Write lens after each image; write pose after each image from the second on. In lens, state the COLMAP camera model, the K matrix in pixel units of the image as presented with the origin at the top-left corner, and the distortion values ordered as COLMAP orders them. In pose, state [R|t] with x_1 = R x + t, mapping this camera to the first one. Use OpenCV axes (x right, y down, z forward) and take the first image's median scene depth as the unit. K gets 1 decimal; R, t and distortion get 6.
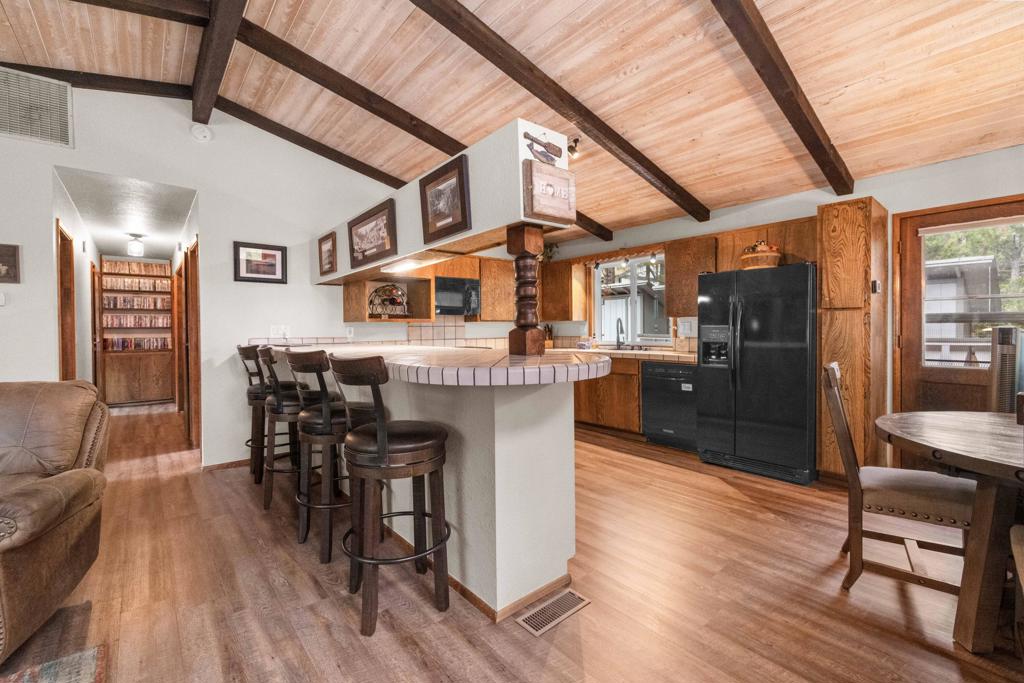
lens RADIAL K [[453.7, 0, 504.3], [0, 453.7, 317.0], [0, 0, 1]] dist [0.000024, -0.000130]
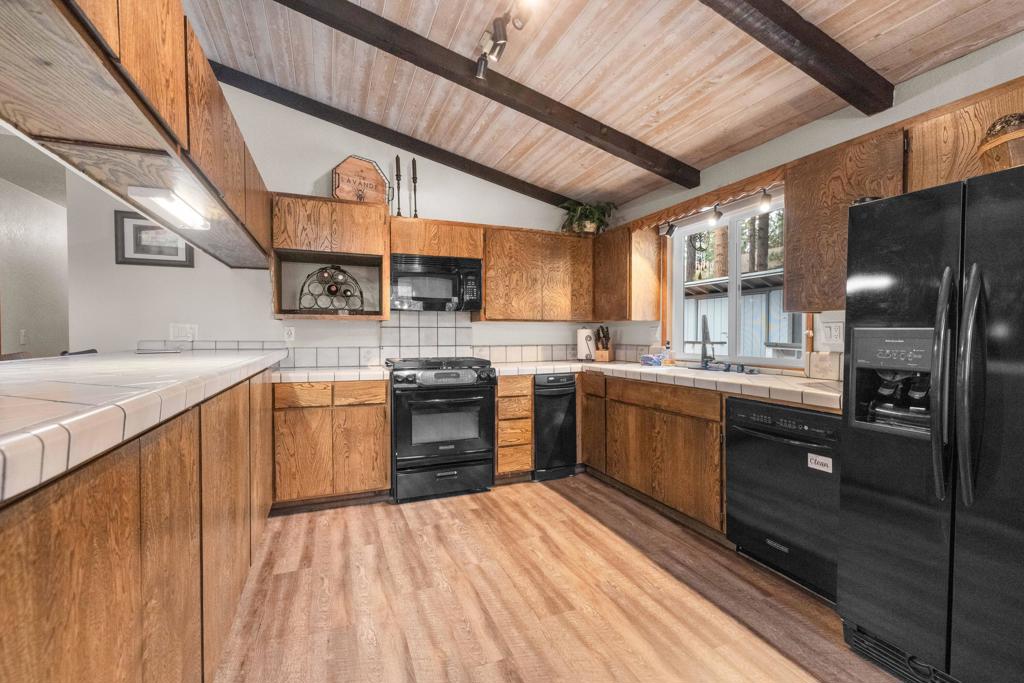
lens RADIAL K [[443.8, 0, 514.7], [0, 443.8, 329.9], [0, 0, 1]] dist [0.001130, 0.000111]
pose [[0.952720, 0.008468, -0.303731, 0.209531], [-0.002379, 0.999789, 0.020412, 0.010849], [0.303839, -0.018725, 0.952539, 0.414810]]
